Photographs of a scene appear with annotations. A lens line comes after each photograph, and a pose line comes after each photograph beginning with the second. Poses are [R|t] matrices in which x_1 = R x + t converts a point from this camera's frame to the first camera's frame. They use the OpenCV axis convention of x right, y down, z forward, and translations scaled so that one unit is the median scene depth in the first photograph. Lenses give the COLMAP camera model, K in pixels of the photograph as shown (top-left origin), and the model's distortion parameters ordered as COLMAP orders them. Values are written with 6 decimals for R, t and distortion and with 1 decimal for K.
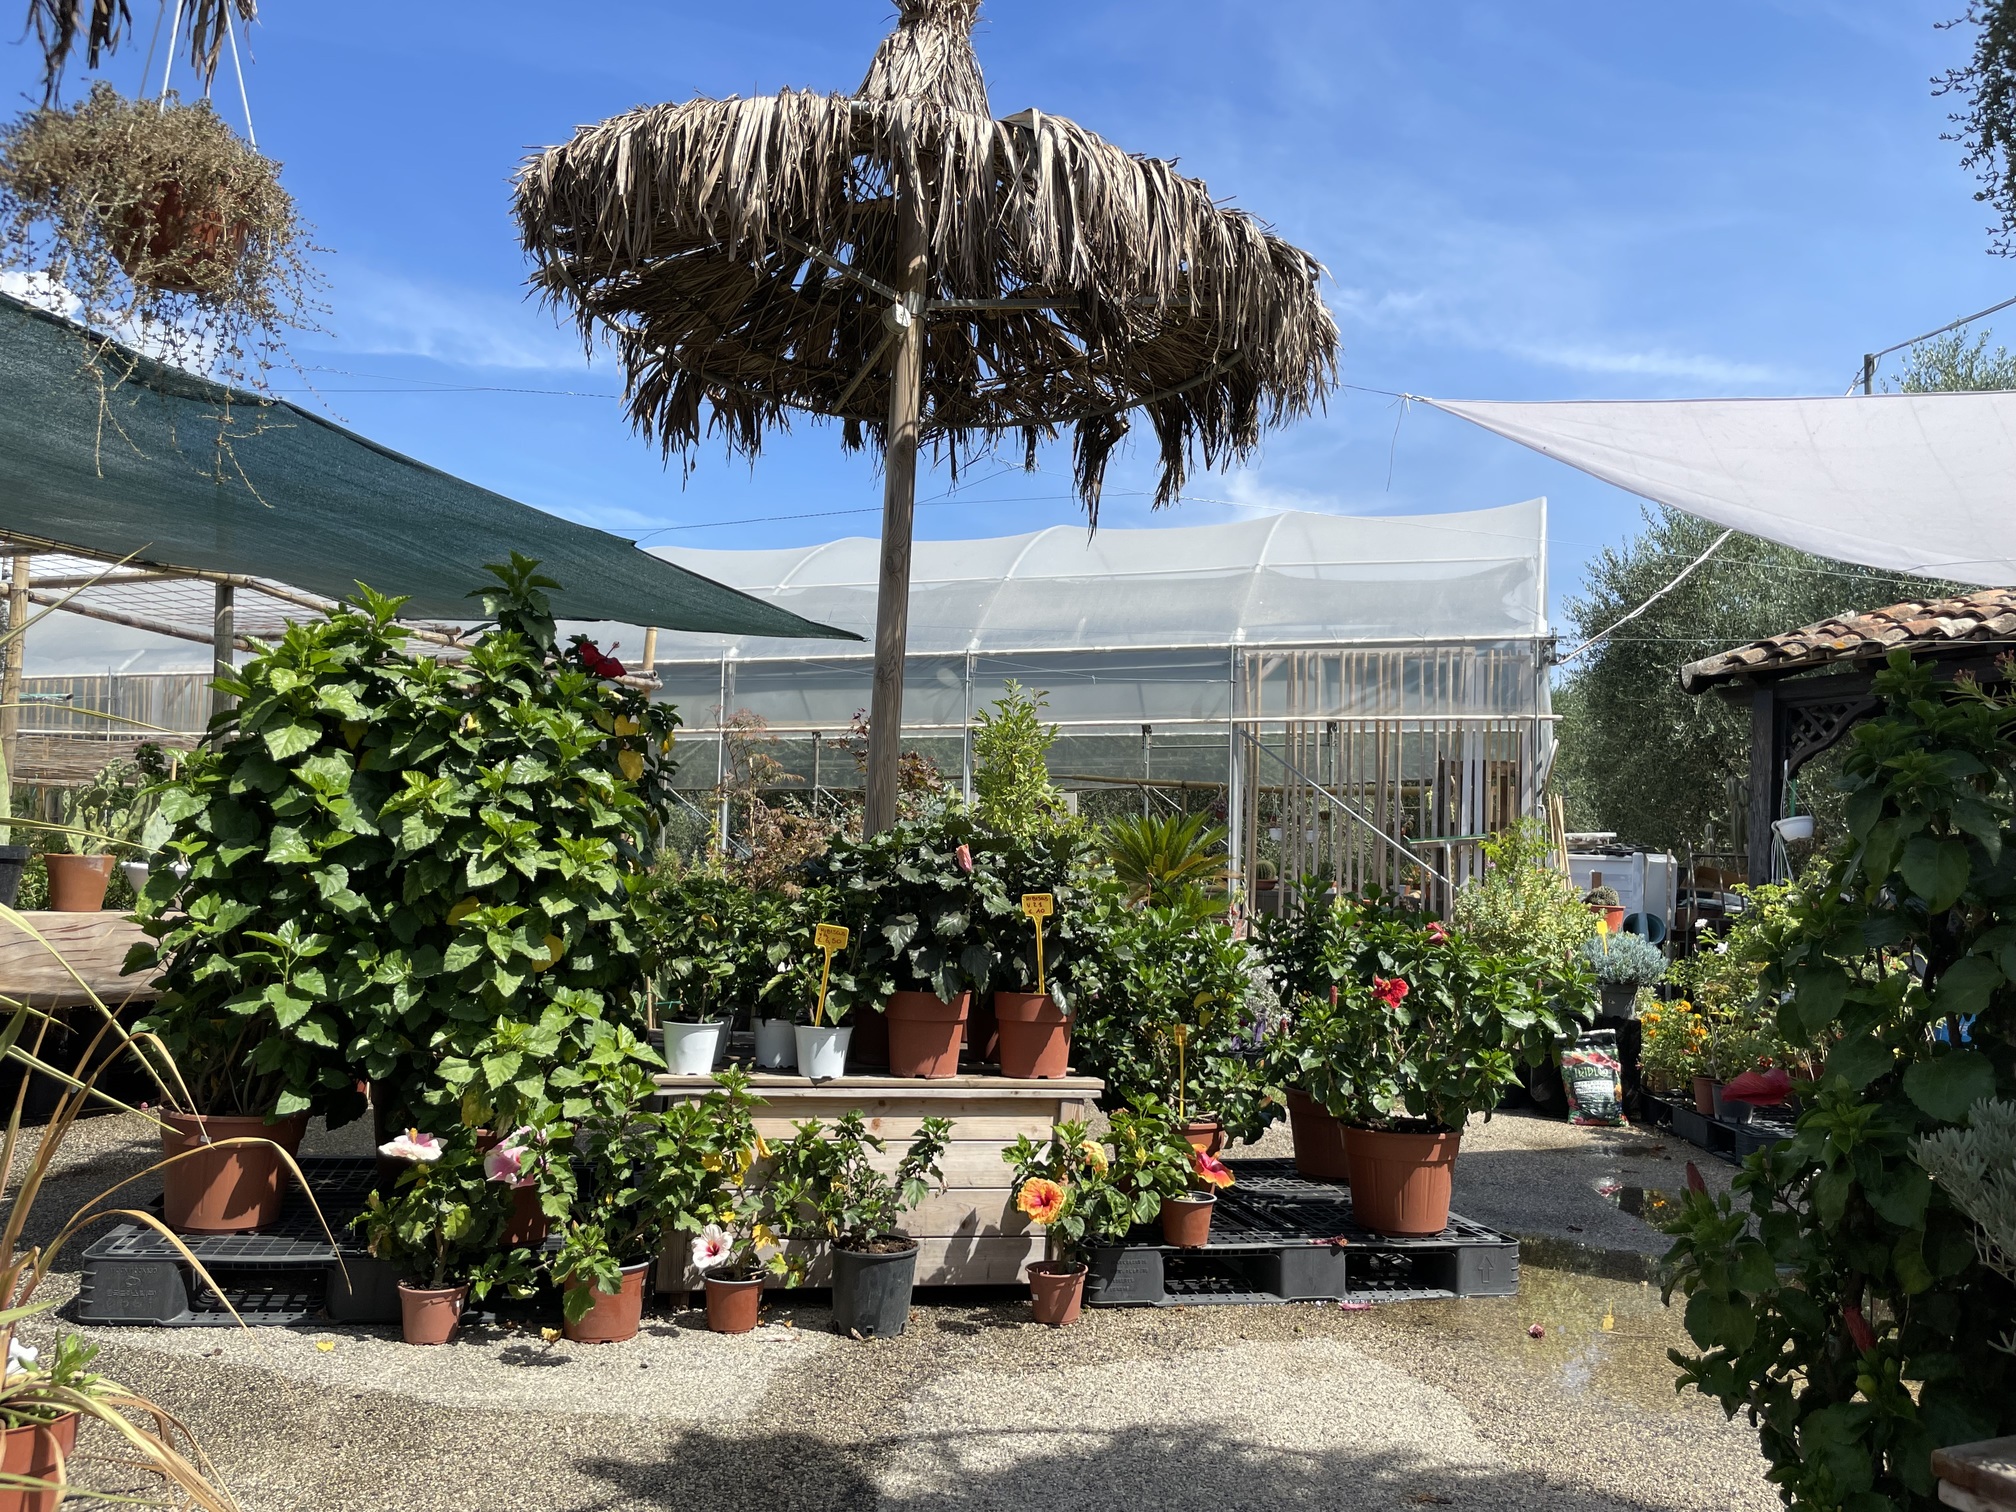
lens RADIAL K [[1534.2, 0, 960.1], [0, 1534.2, 776.4], [0, 0, 1]] dist [0.078279, -0.111094]
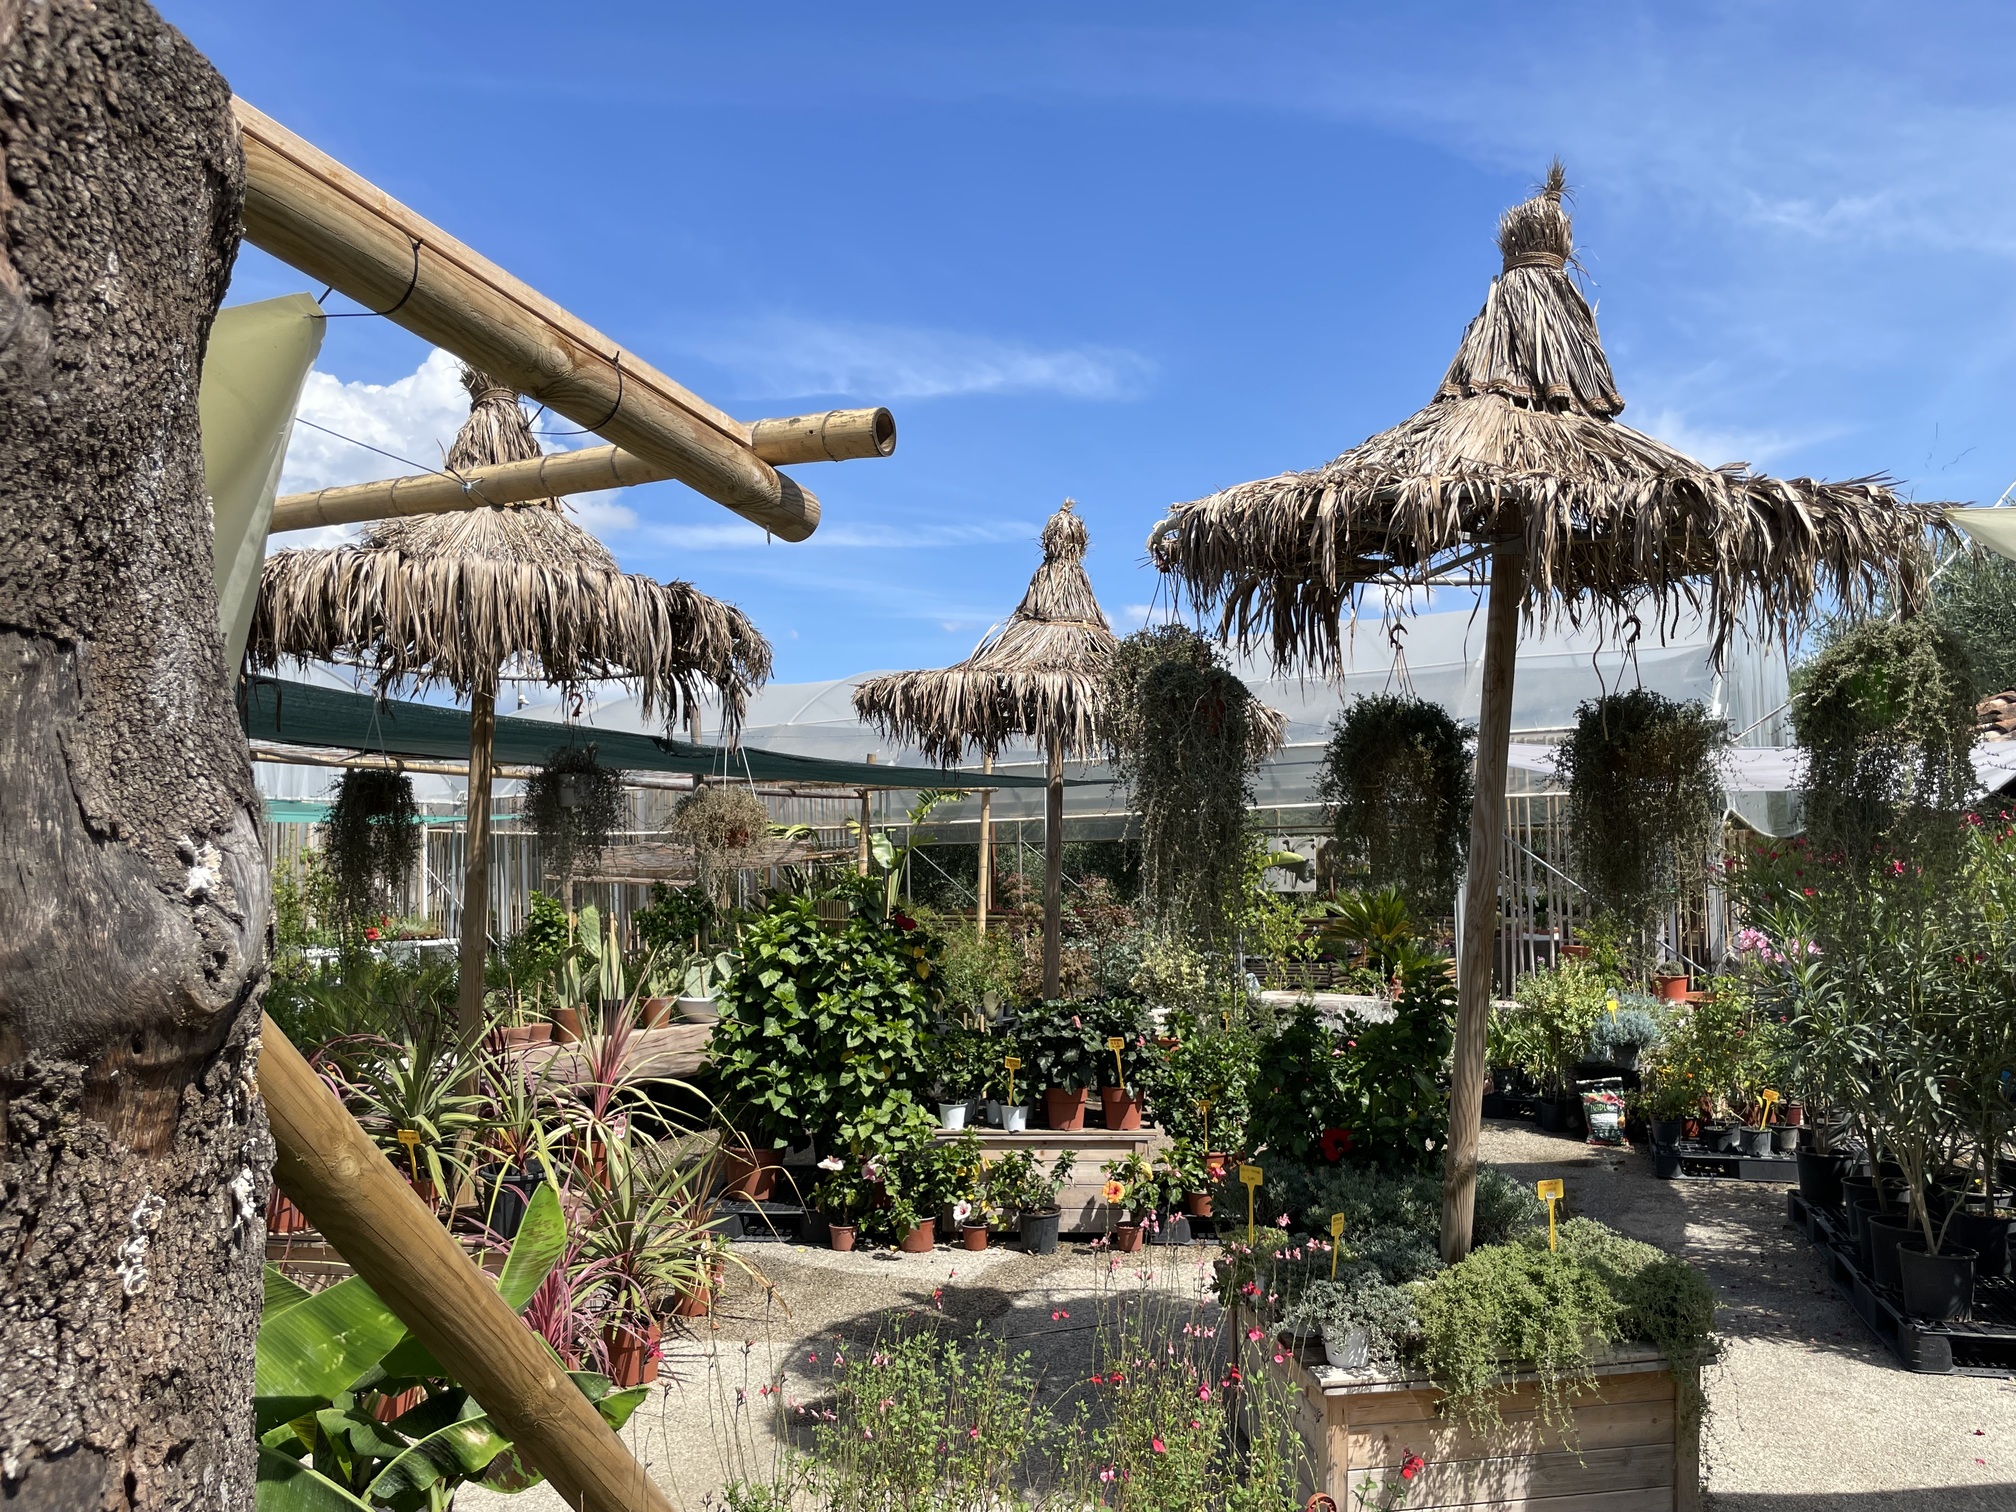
lens RADIAL K [[1534.2, 0, 994.3], [0, 1534.2, 760.3], [0, 0, 1]] dist [0.078279, -0.111094]
pose [[0.967464, -0.061827, -0.245337, 0.434971], [0.060200, 0.998086, -0.014133, -0.282188], [0.245741, -0.001096, 0.969335, -1.047330]]
